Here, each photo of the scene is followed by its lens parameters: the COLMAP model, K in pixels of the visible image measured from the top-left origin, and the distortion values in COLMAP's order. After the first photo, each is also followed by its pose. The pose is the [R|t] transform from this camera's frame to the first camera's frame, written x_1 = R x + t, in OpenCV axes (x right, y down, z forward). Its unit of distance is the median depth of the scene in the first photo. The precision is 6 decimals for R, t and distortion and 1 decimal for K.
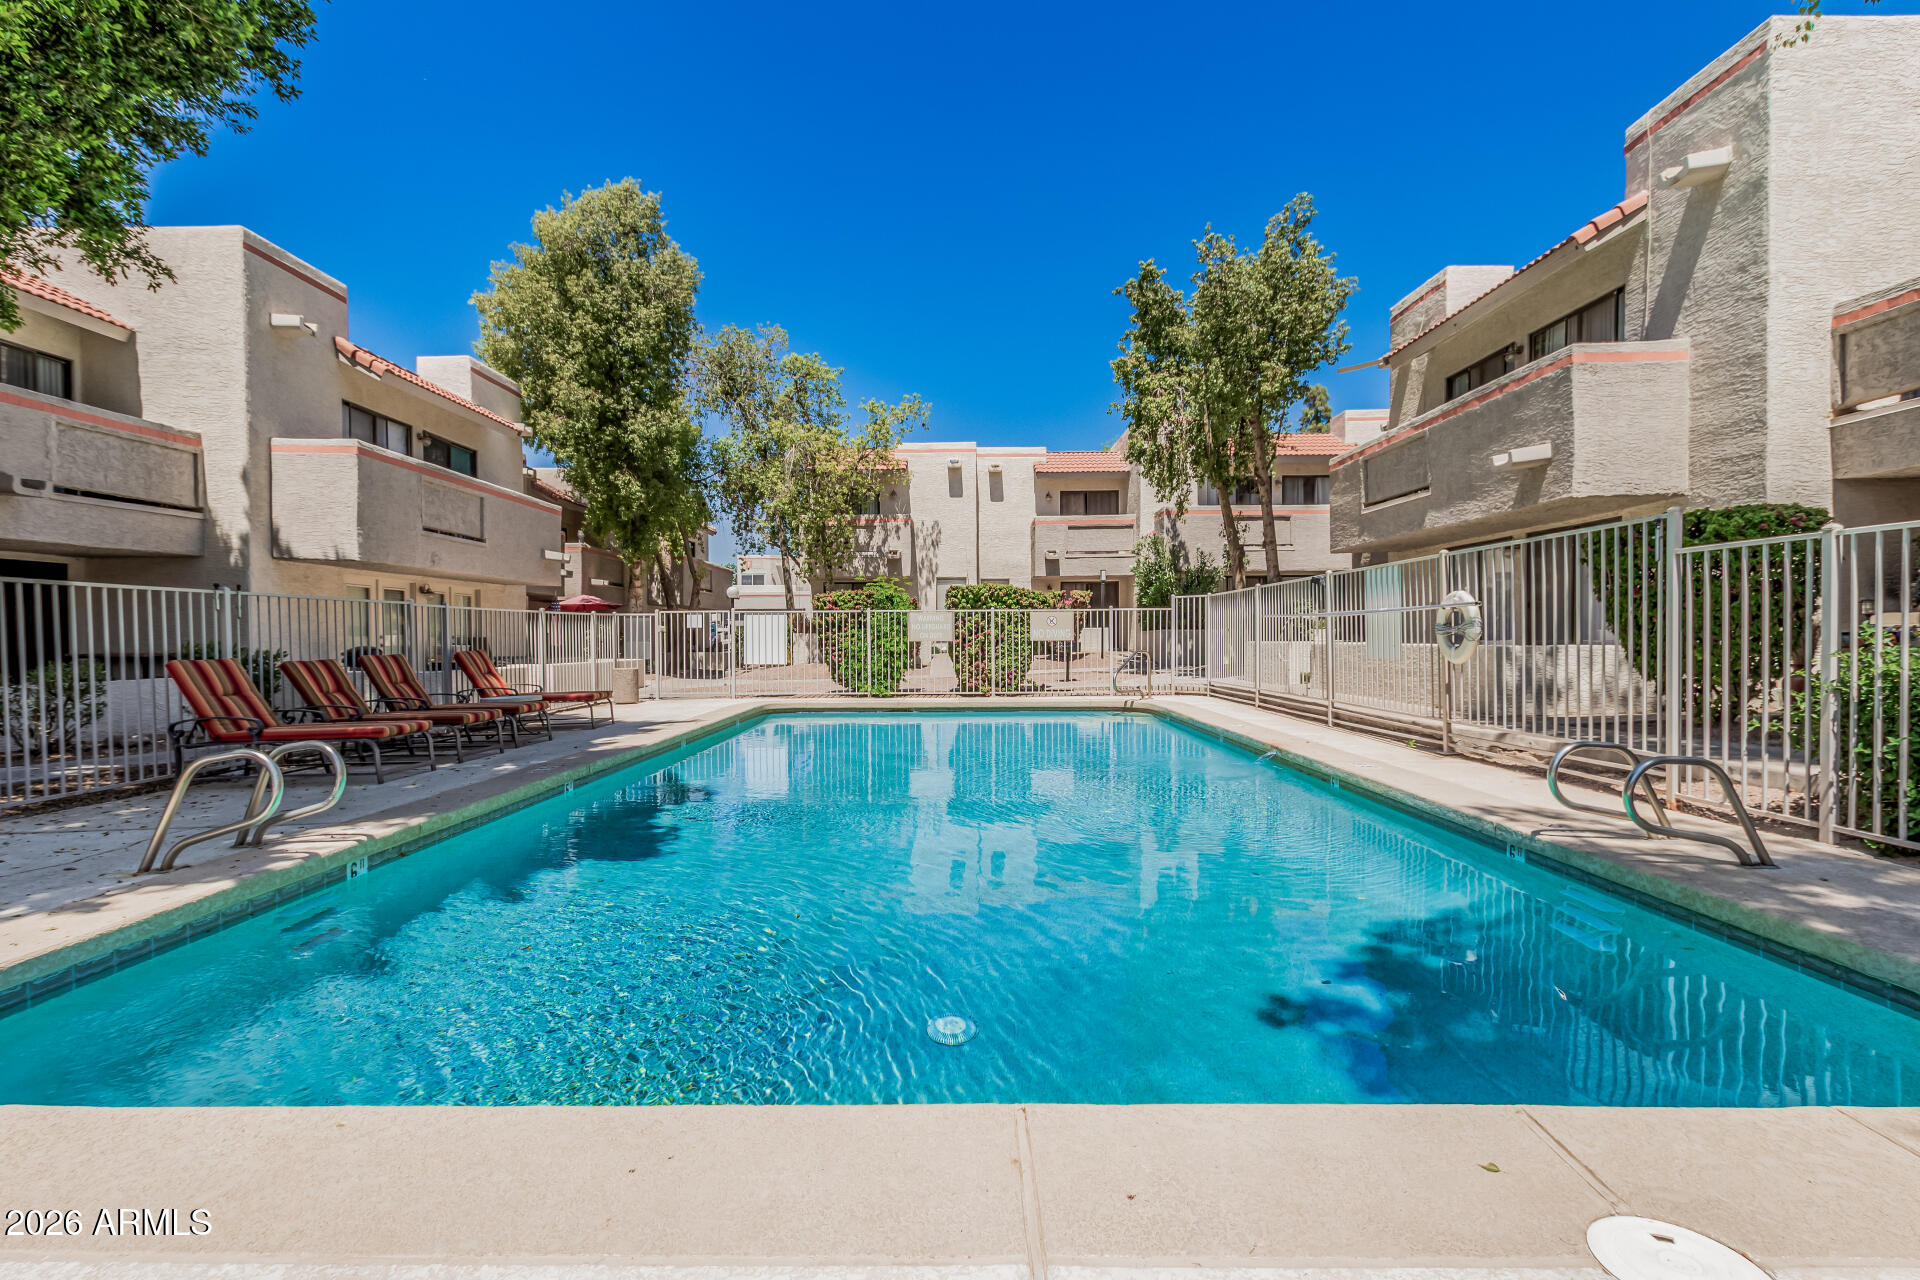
lens RADIAL K [[868.5, 0, 954.4], [0, 868.5, 651.7], [0, 0, 1]] dist [0.016401, -0.008167]
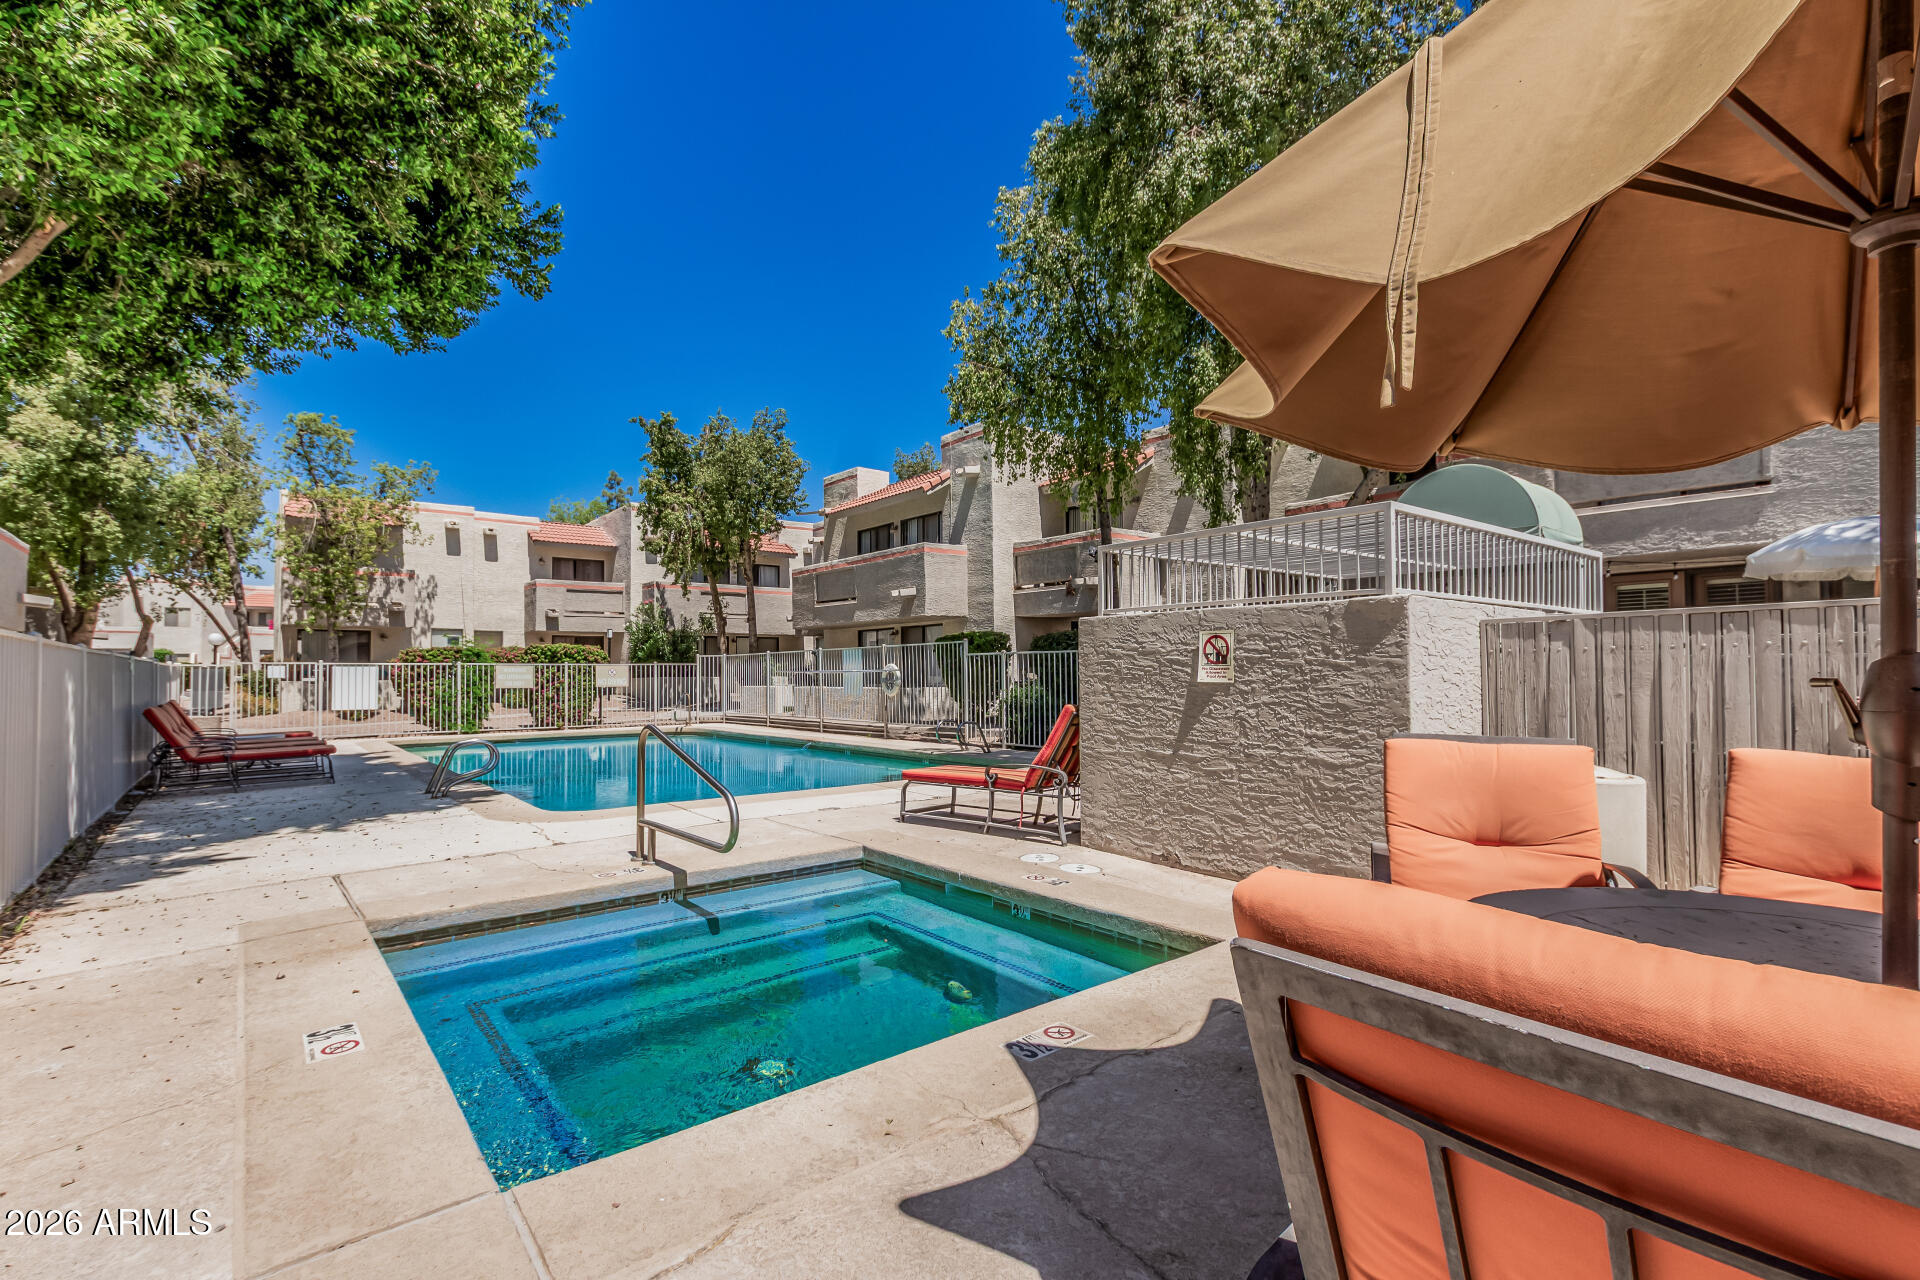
lens RADIAL K [[868.5, 0, 954.4], [0, 868.5, 651.7], [0, 0, 1]] dist [0.016401, -0.008167]
pose [[0.774254, 0.017014, 0.632646, -0.359667], [0.014231, 0.998918, -0.044280, 0.000331], [-0.632714, 0.043287, 0.773174, -0.420648]]
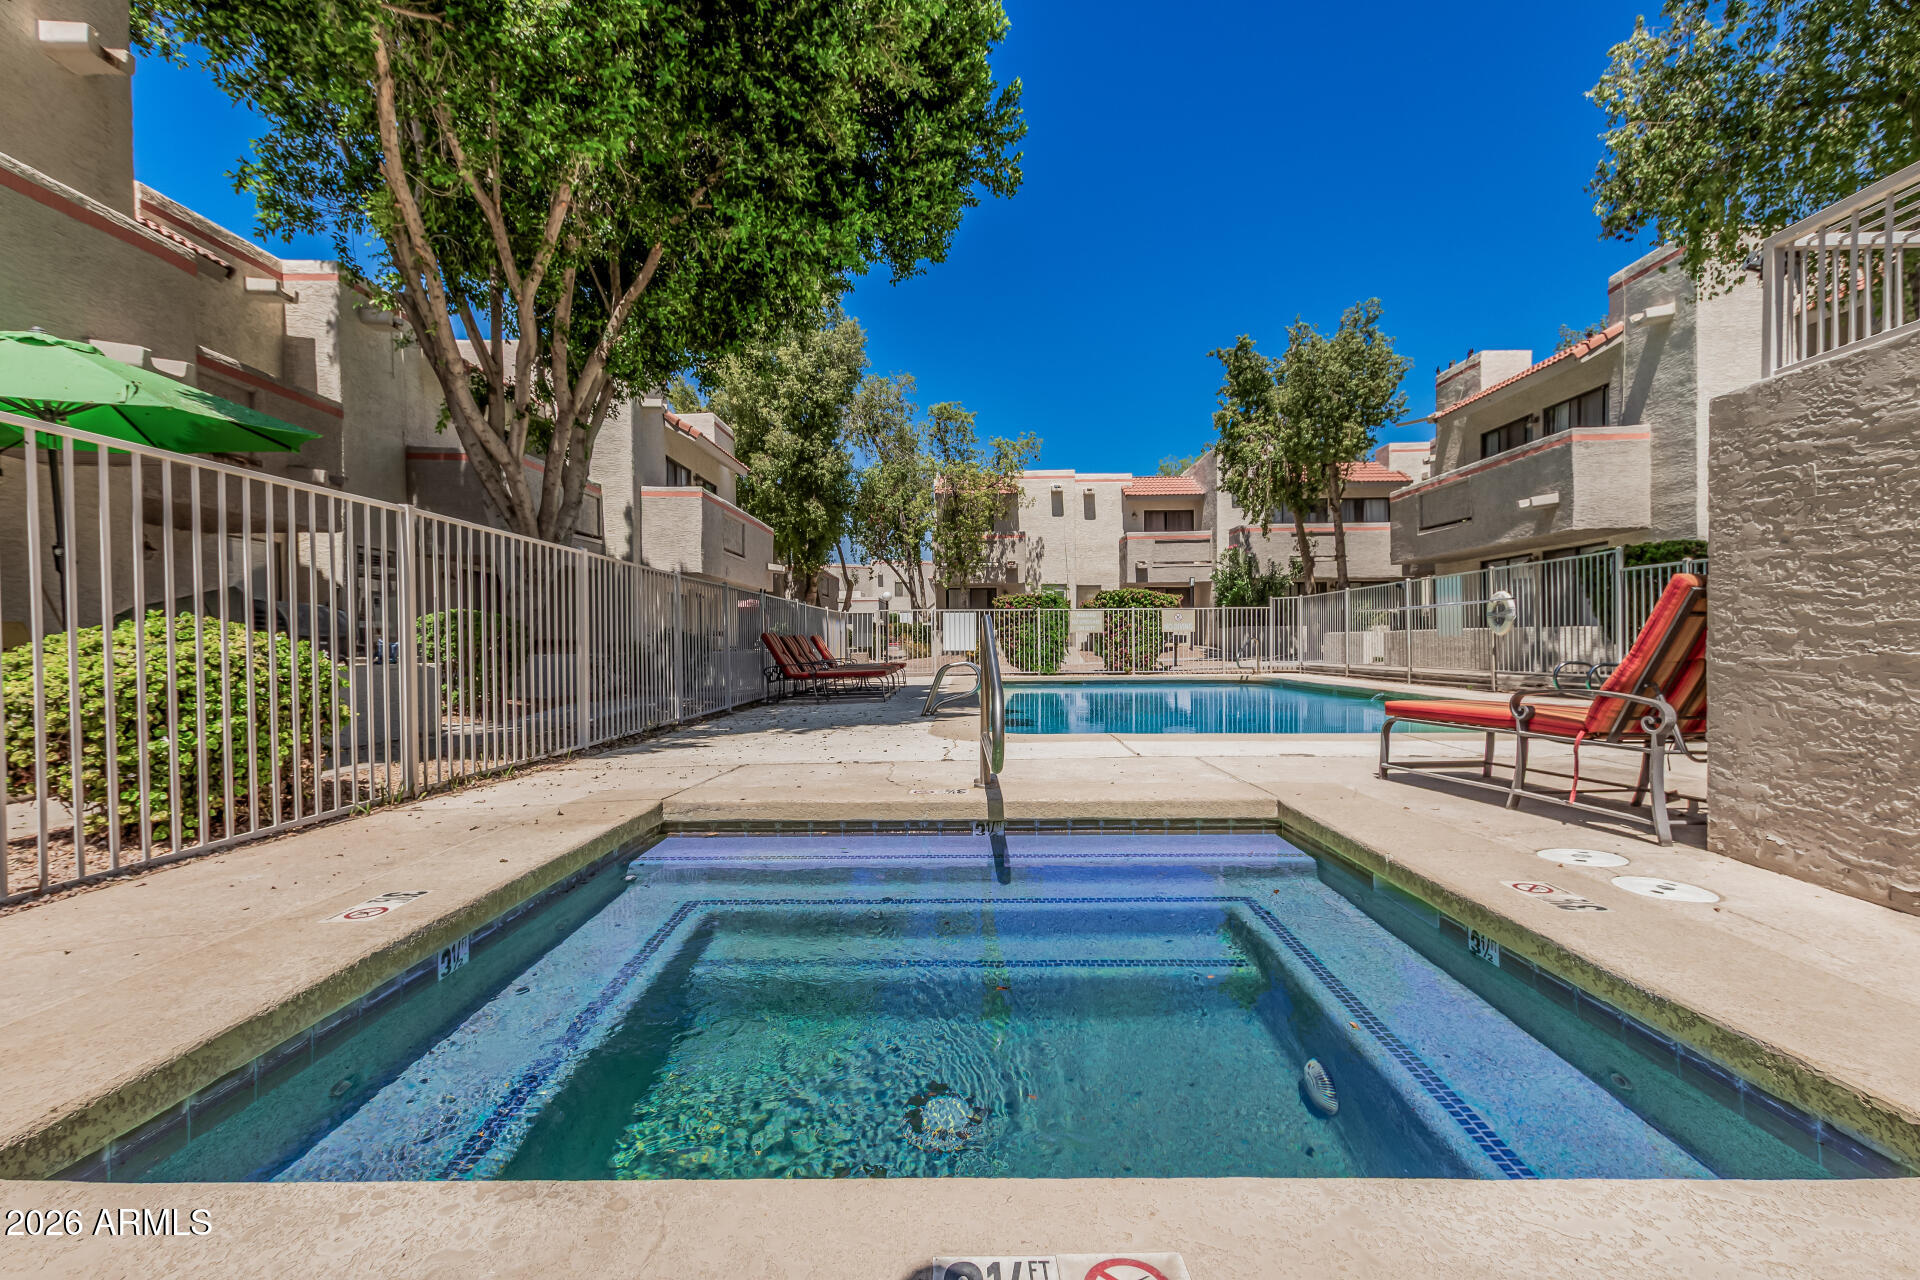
lens RADIAL K [[875.4, 0, 955.9], [0, 875.4, 652.2], [0, 0, 1]] dist [0.017484, -0.010045]
pose [[0.999964, -0.001164, -0.008377, -0.227824], [0.001104, 0.999973, -0.007199, 0.028910], [0.008385, 0.007189, 0.999939, -0.348356]]
